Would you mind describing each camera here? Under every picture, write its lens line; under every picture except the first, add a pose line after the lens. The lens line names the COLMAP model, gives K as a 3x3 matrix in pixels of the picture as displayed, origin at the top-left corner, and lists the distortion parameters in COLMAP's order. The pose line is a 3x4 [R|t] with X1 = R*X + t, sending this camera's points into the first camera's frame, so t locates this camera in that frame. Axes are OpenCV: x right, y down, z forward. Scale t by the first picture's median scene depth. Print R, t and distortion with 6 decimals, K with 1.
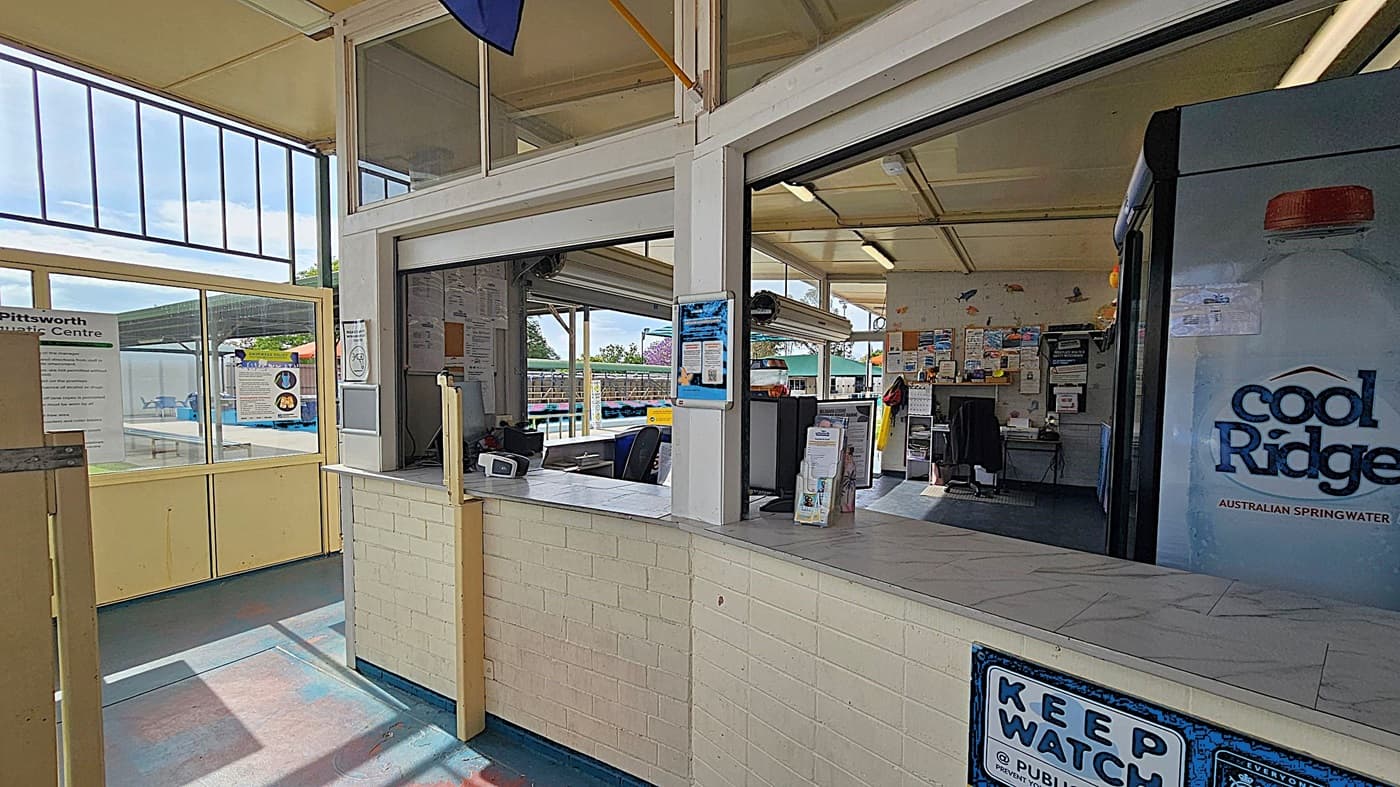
lens RADIAL K [[574.2, 0, 696.9], [0, 574.2, 412.8], [0, 0, 1]] dist [-0.001361, -0.000064]
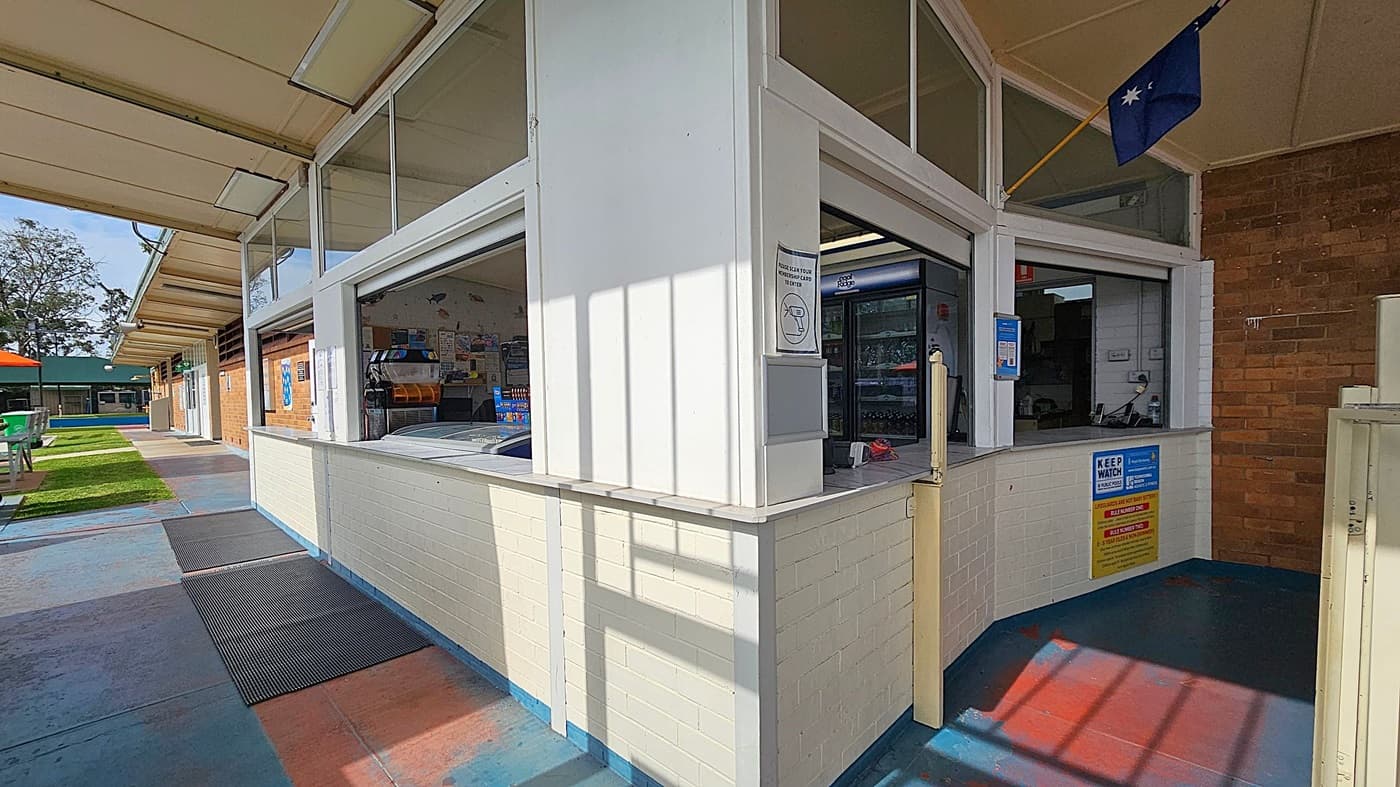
lens RADIAL K [[574.2, 0, 696.9], [0, 574.2, 412.8], [0, 0, 1]] dist [-0.001361, -0.000064]
pose [[0.219865, -0.047810, 0.974358, -1.206004], [0.066162, 0.997229, 0.034002, -0.019180], [-0.973284, 0.056990, 0.222419, 0.976858]]
